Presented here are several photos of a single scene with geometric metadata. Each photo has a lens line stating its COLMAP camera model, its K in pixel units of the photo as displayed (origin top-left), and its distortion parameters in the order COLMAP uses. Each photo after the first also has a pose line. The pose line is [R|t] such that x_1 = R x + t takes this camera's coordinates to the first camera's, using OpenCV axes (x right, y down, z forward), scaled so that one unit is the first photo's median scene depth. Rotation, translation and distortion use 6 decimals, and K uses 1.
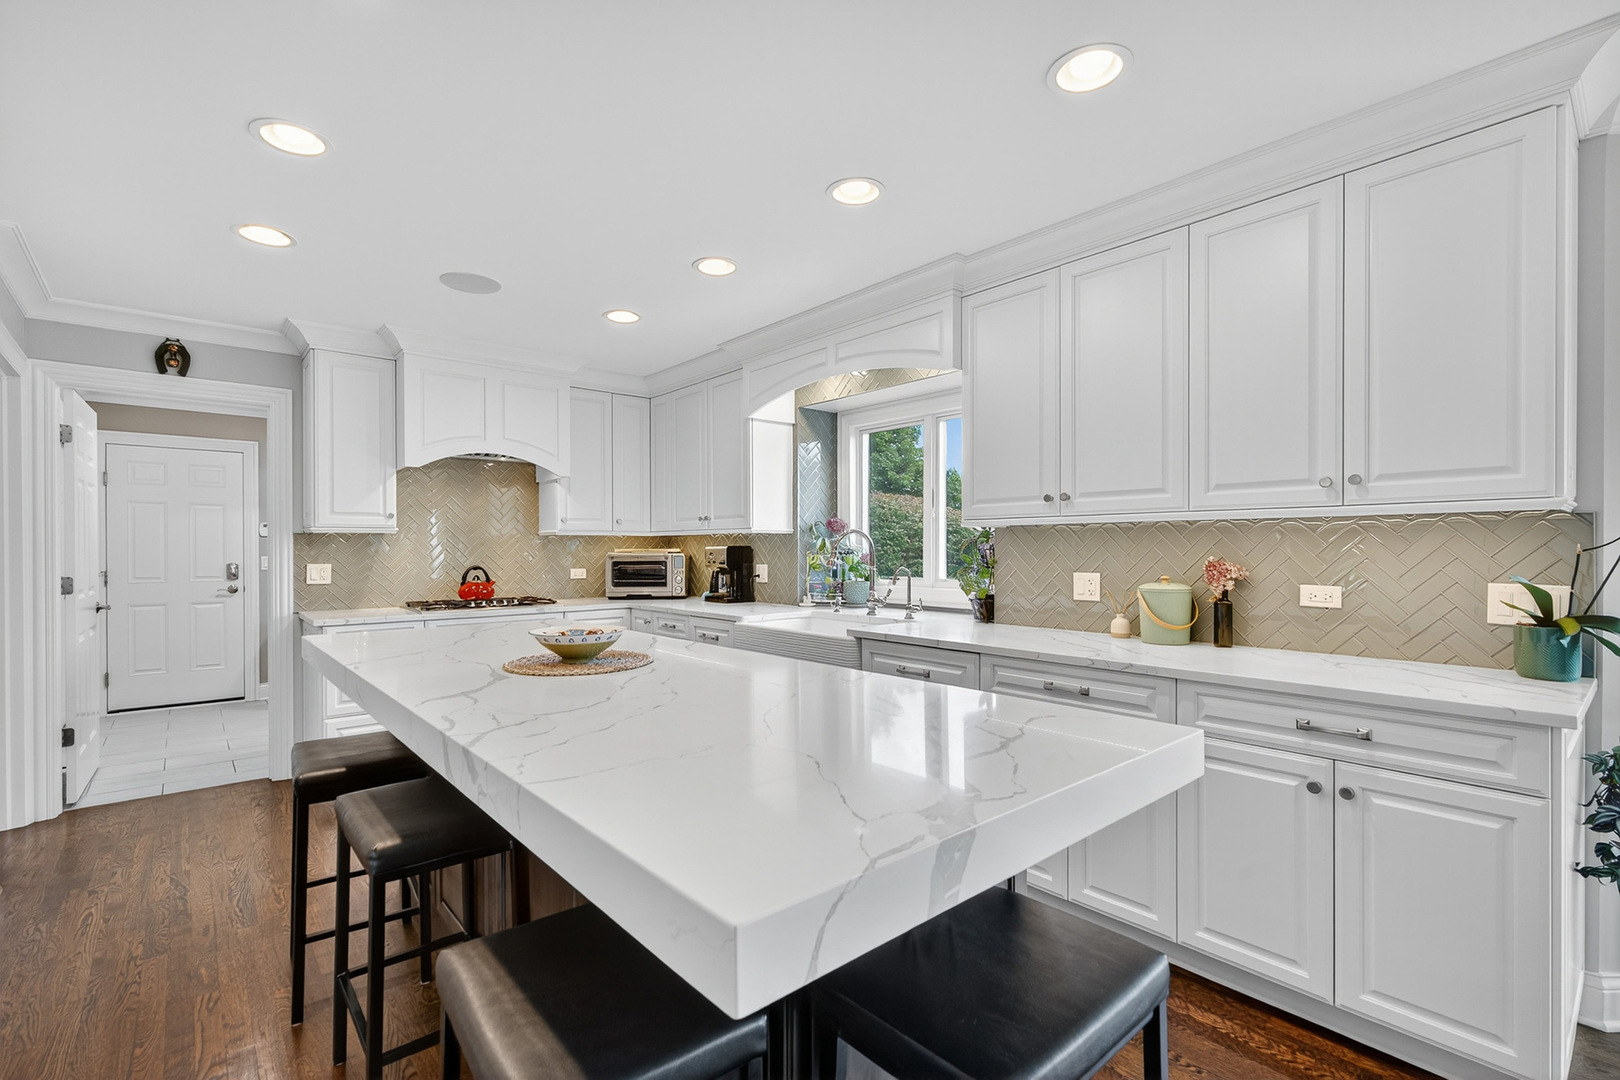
lens RADIAL K [[732.2, 0, 808.7], [0, 732.2, 547.5], [0, 0, 1]] dist [0.000162, 0.001319]
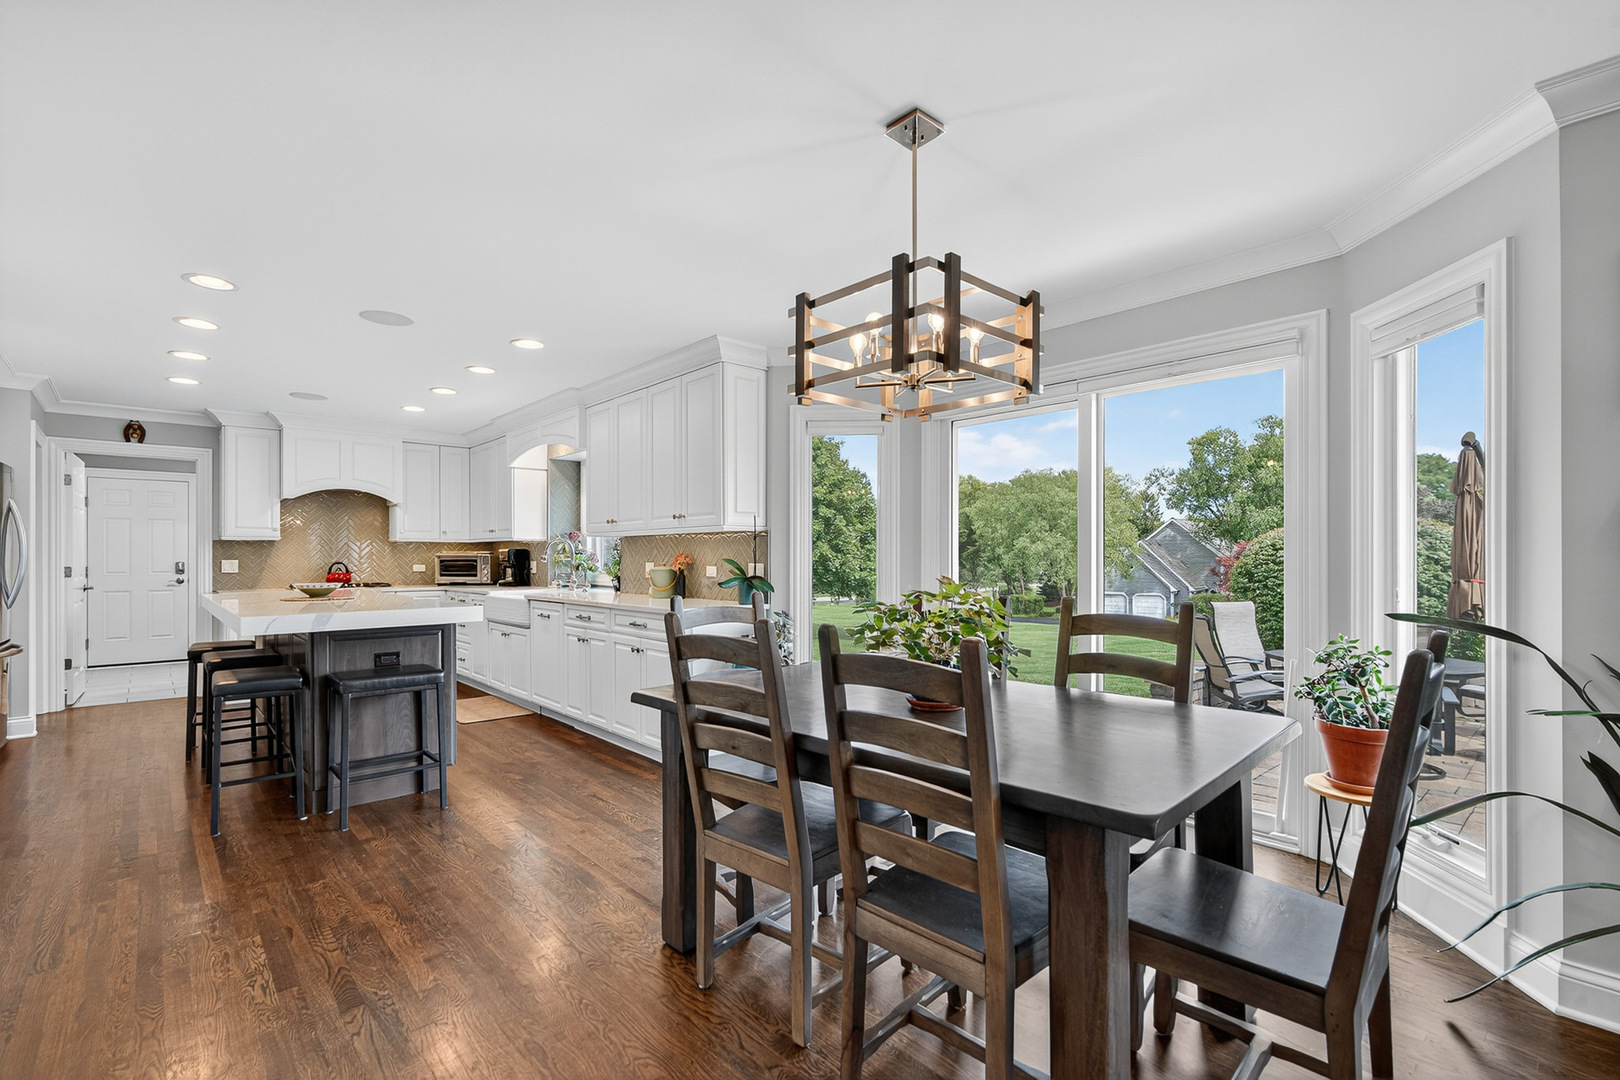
lens RADIAL K [[732.2, 0, 804.7], [0, 732.2, 550.9], [0, 0, 1]] dist [0.000162, 0.001319]
pose [[0.999794, 0.000796, 0.020303, 0.513947], [-0.000691, 0.999986, -0.005154, 0.010154], [-0.020307, 0.005139, 0.999781, -0.573945]]
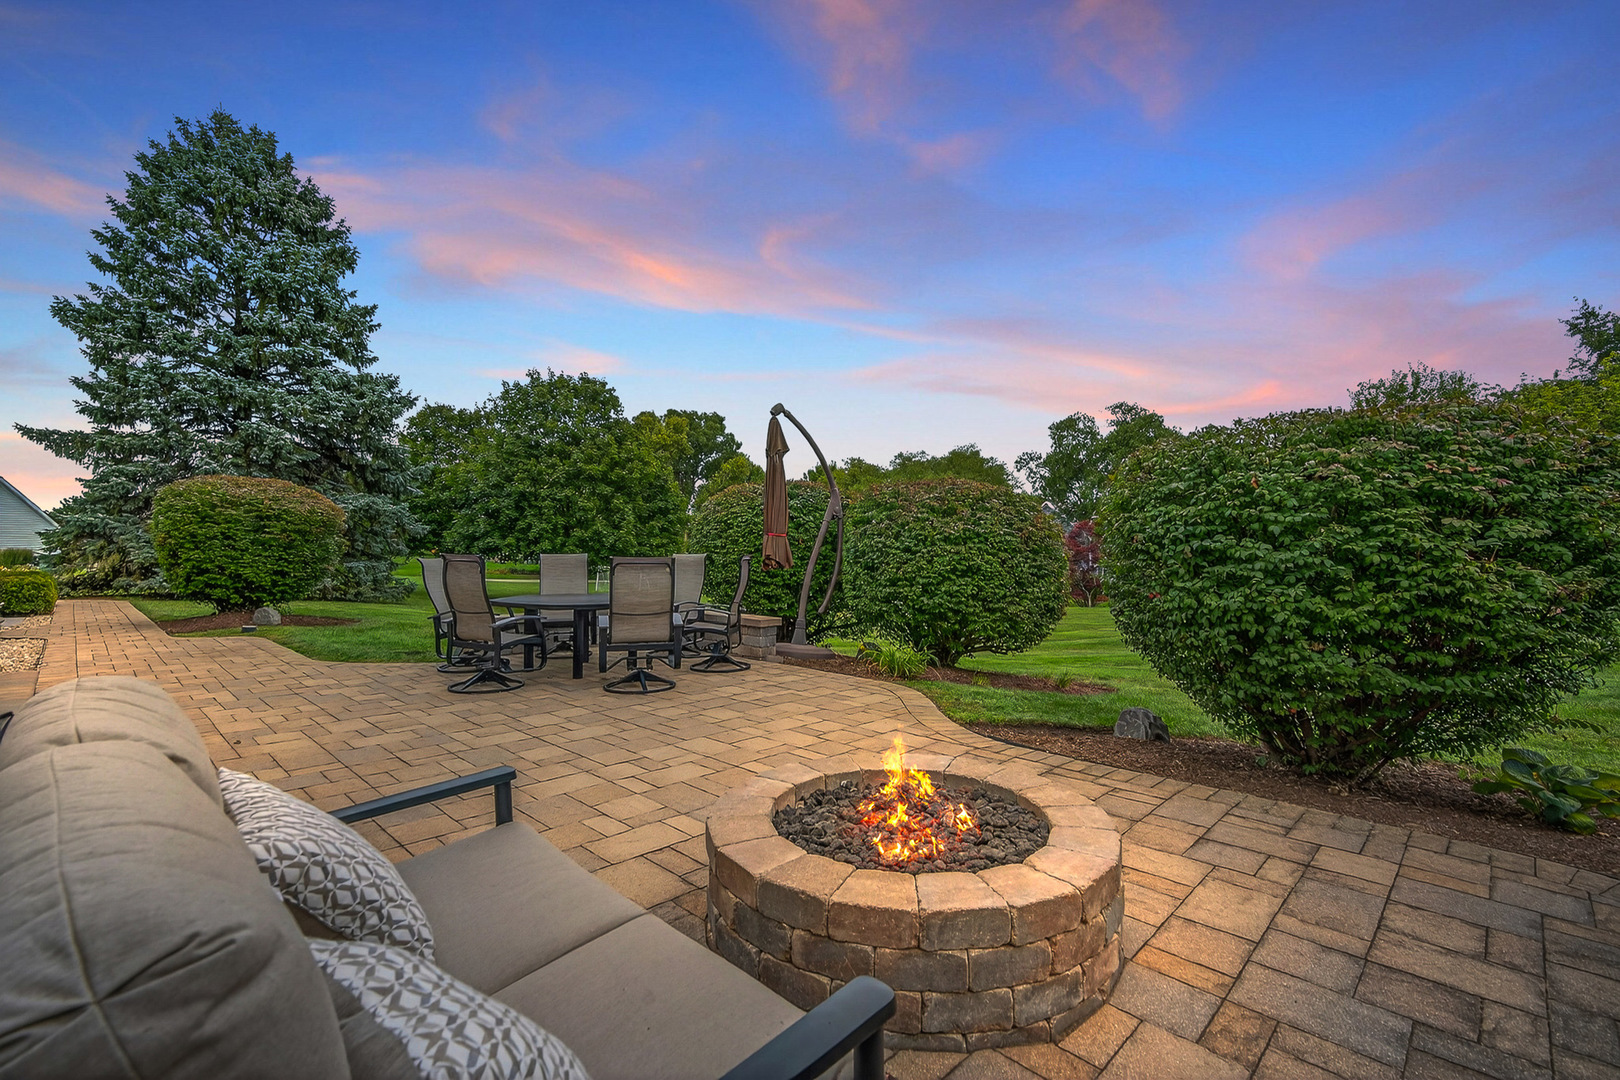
lens RADIAL K [[732.2, 0, 809.5], [0, 732.2, 545.9], [0, 0, 1]] dist [0.000162, 0.001319]
pose [[0.996804, -0.001975, 0.079868, 2.051484], [0.001271, 0.999960, 0.008872, 0.081340], [-0.079882, -0.008742, 0.996766, -0.890522]]
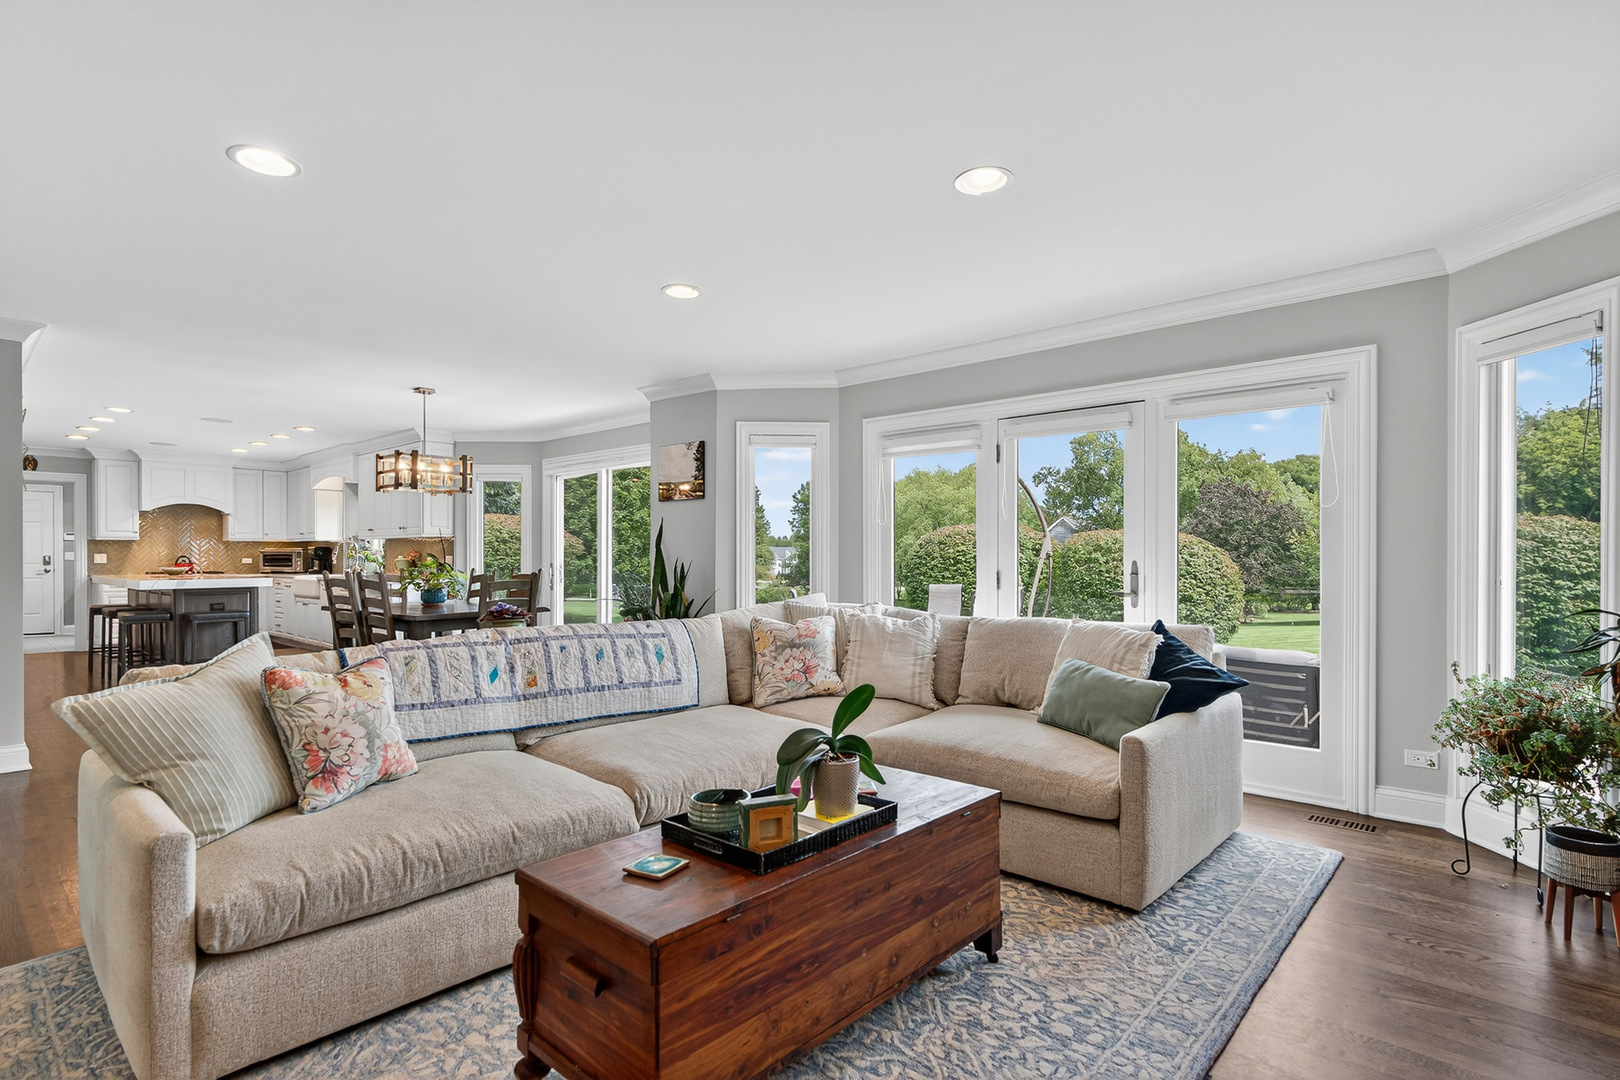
lens RADIAL K [[809.1, 0, 804.4], [0, 809.1, 552.8], [0, 0, 1]] dist [0.003224, 0.001374]
pose [[0.992995, 0.002335, 0.118136, 1.104427], [-0.002401, 0.999997, 0.000417, 0.012881], [-0.118134, -0.000697, 0.992997, -1.613032]]
